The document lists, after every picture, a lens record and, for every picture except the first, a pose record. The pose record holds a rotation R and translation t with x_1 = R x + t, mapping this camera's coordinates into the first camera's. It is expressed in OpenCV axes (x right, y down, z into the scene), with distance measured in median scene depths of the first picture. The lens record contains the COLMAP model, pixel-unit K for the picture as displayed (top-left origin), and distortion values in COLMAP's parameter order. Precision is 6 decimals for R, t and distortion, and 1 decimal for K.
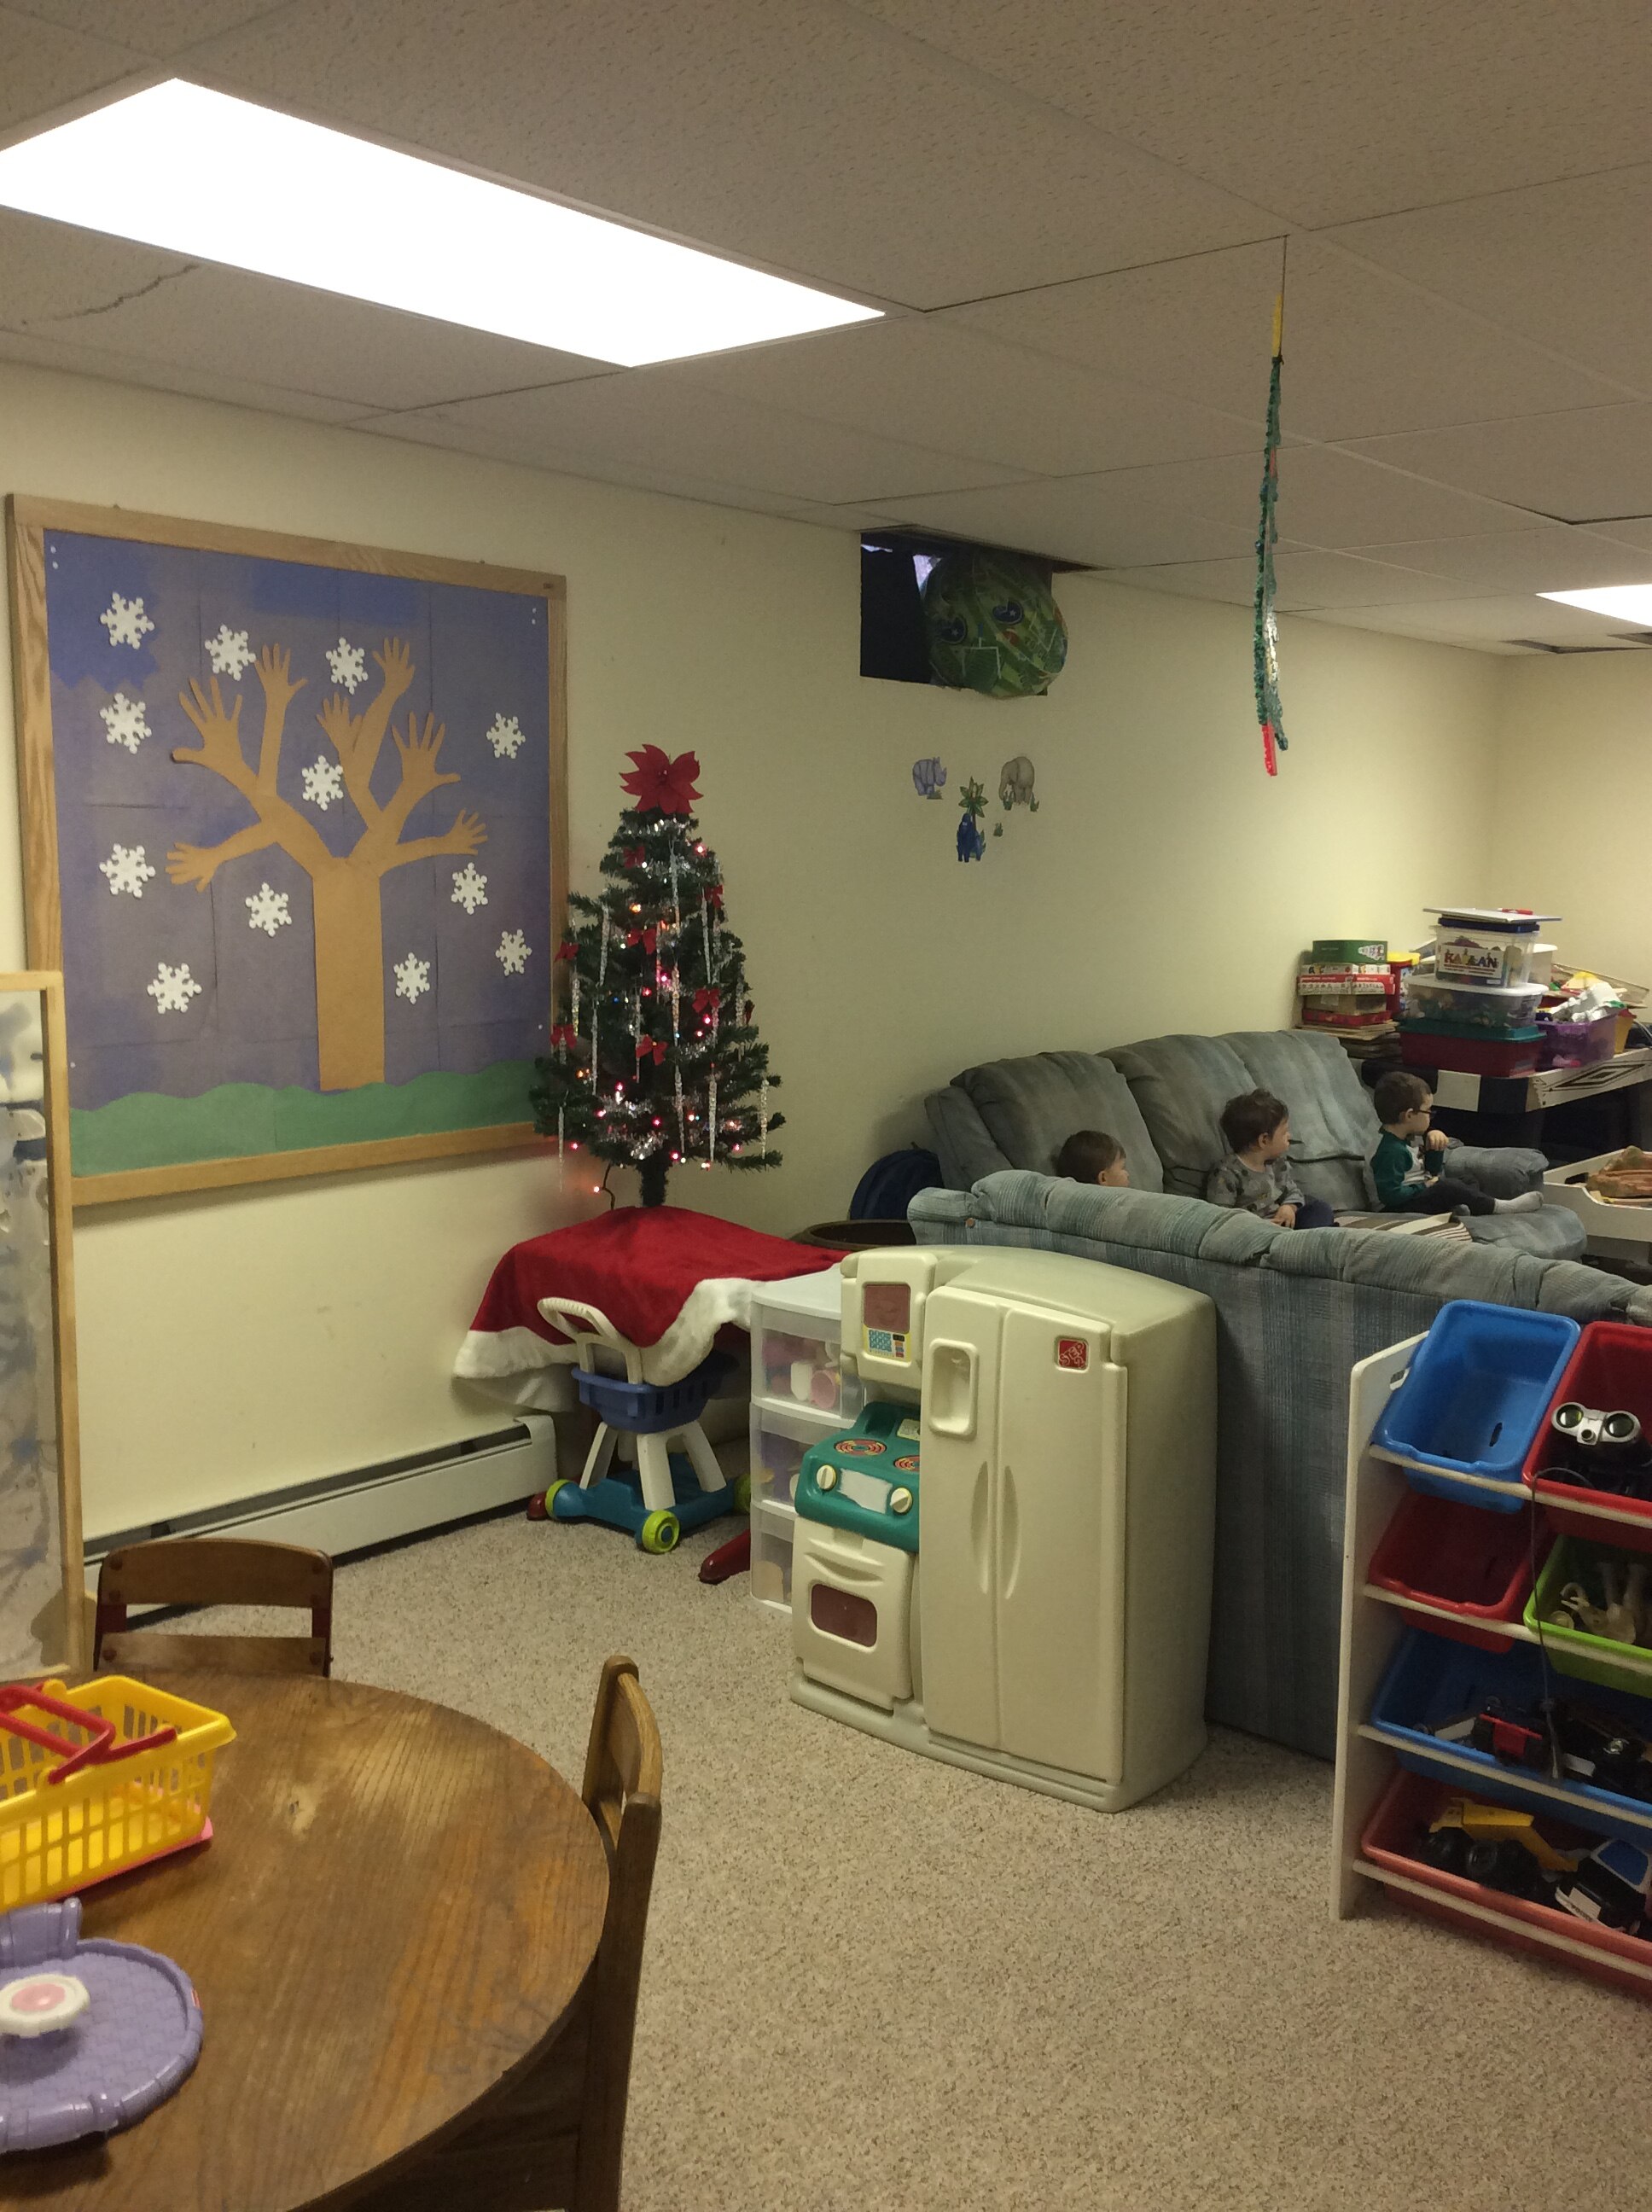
lens RADIAL K [[2007.0, 0, 823.1], [0, 2007.0, 1110.6], [0, 0, 1]] dist [0.183978, -0.412796]
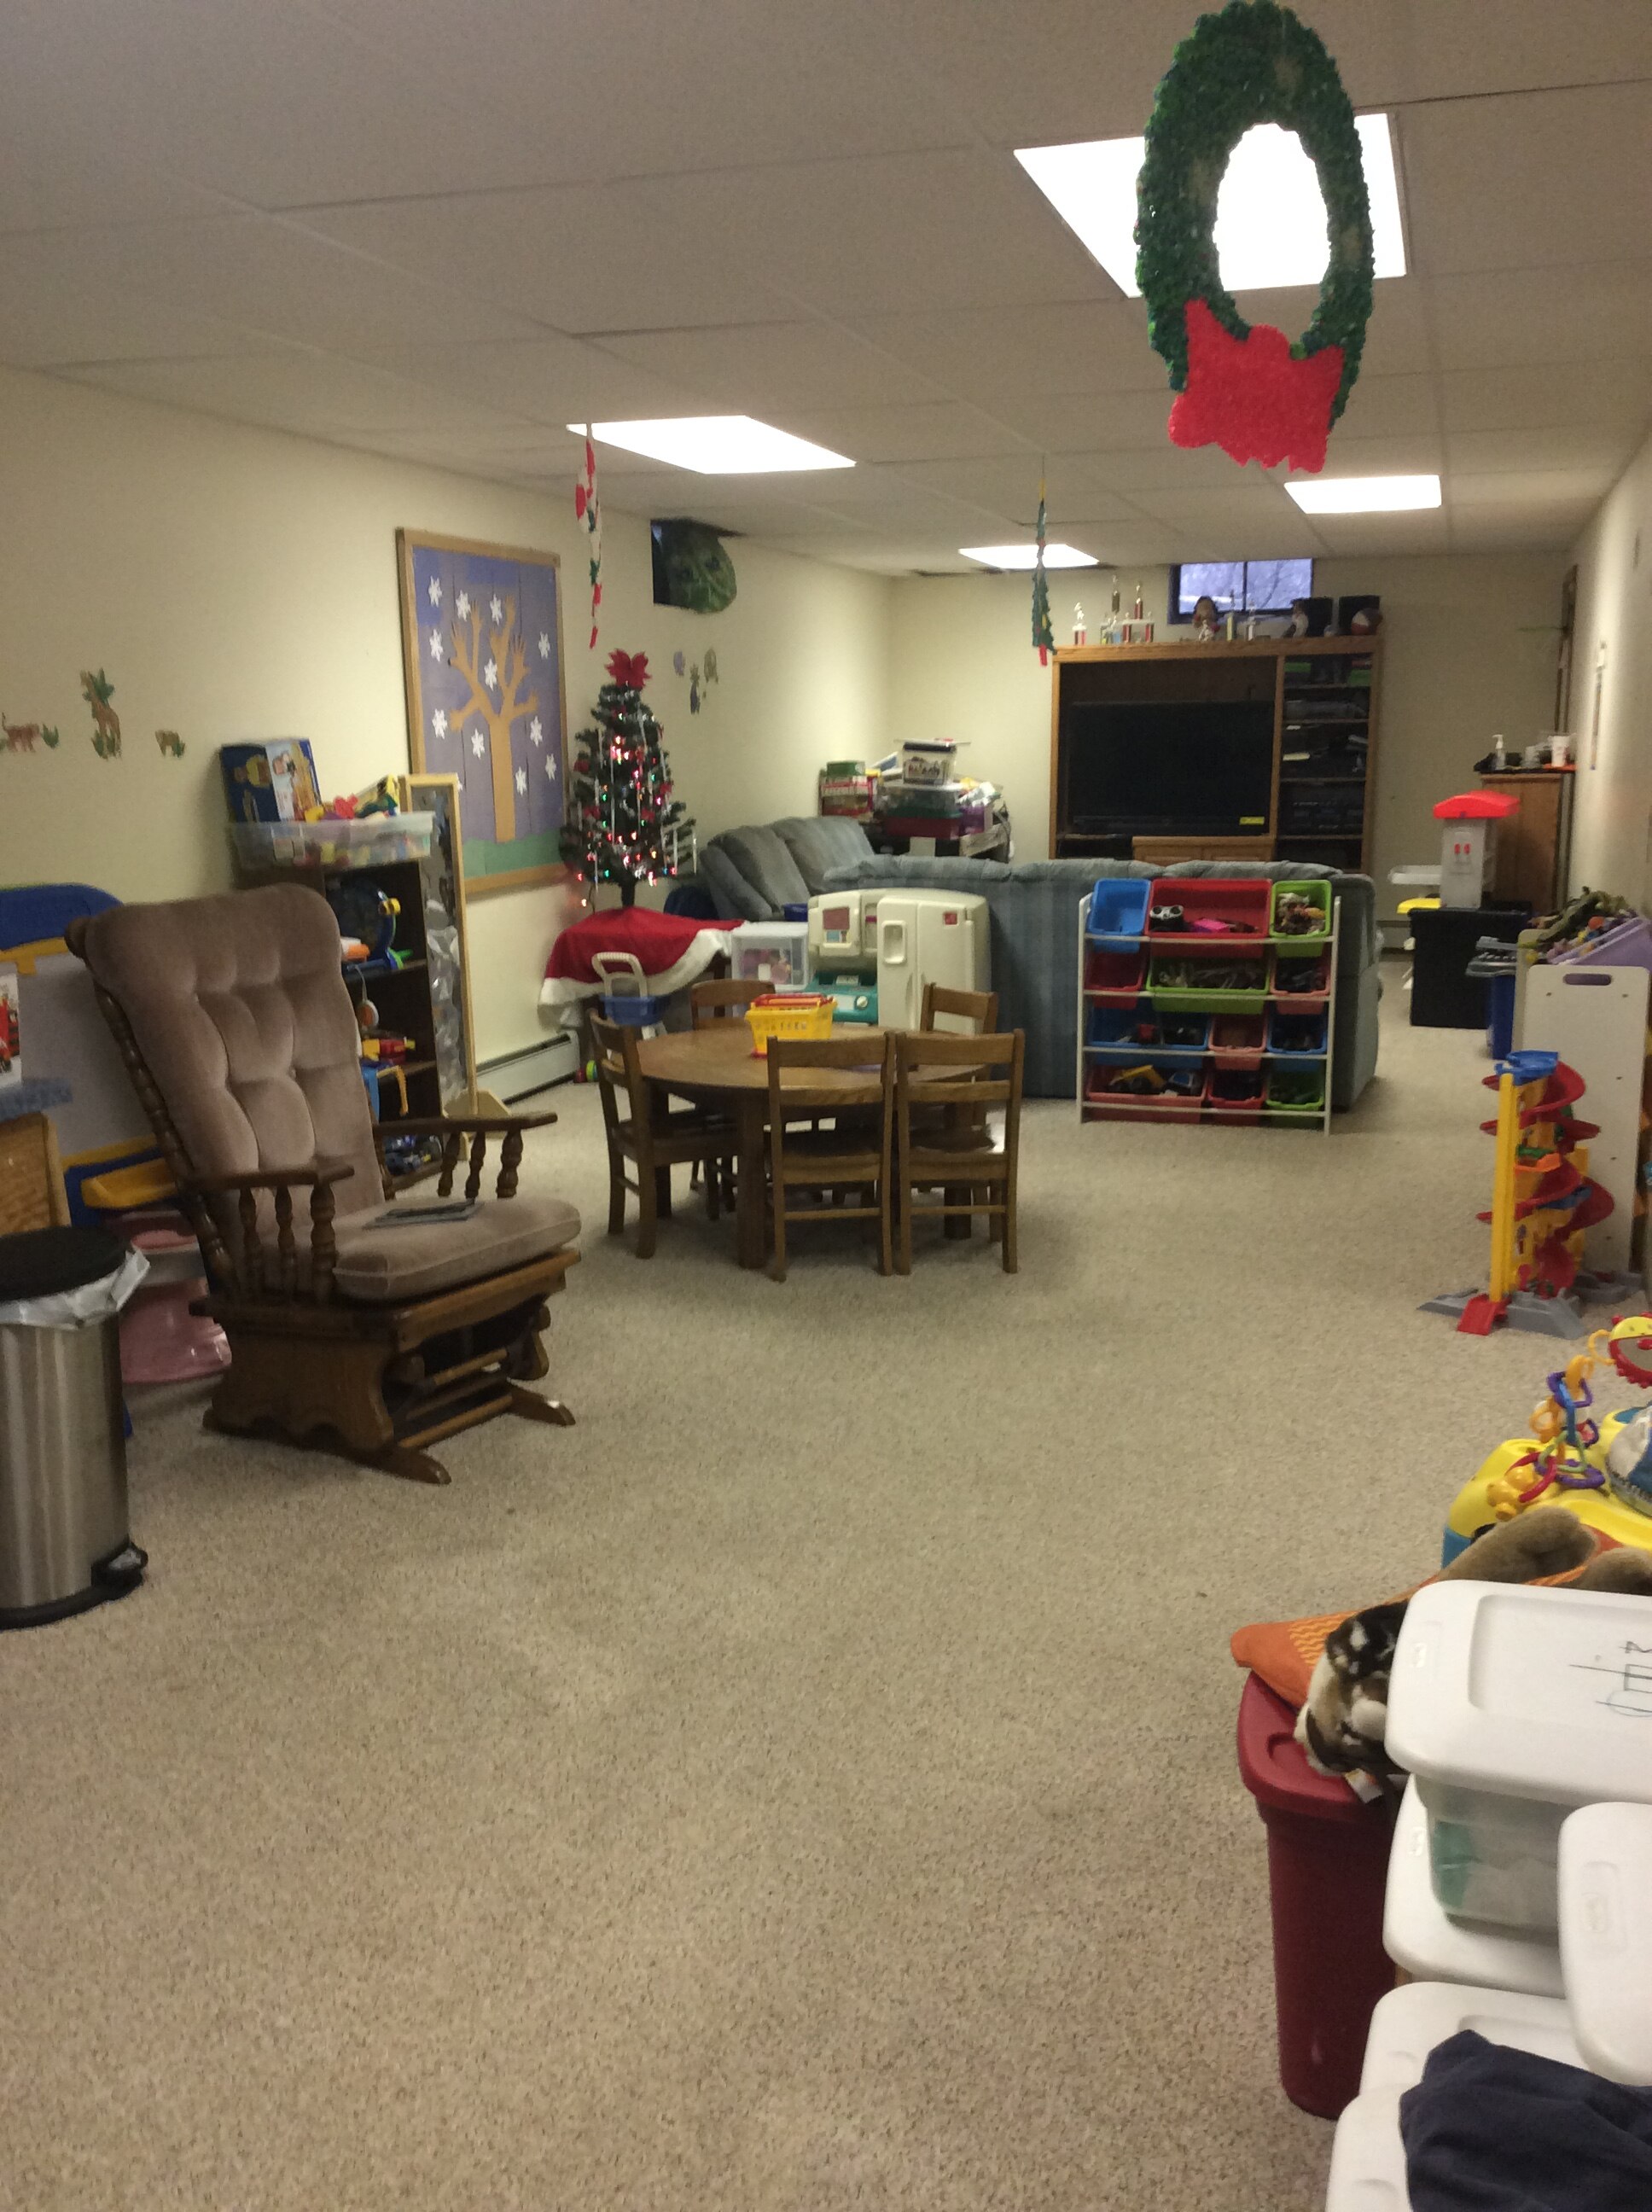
lens RADIAL K [[2007.0, 0, 823.1], [0, 2007.0, 1110.6], [0, 0, 1]] dist [0.183978, -0.412796]
pose [[0.914844, -0.102907, 0.390475, -0.679431], [0.077969, 0.993802, 0.079236, 0.104030], [-0.396209, -0.042043, 0.917197, -0.780951]]
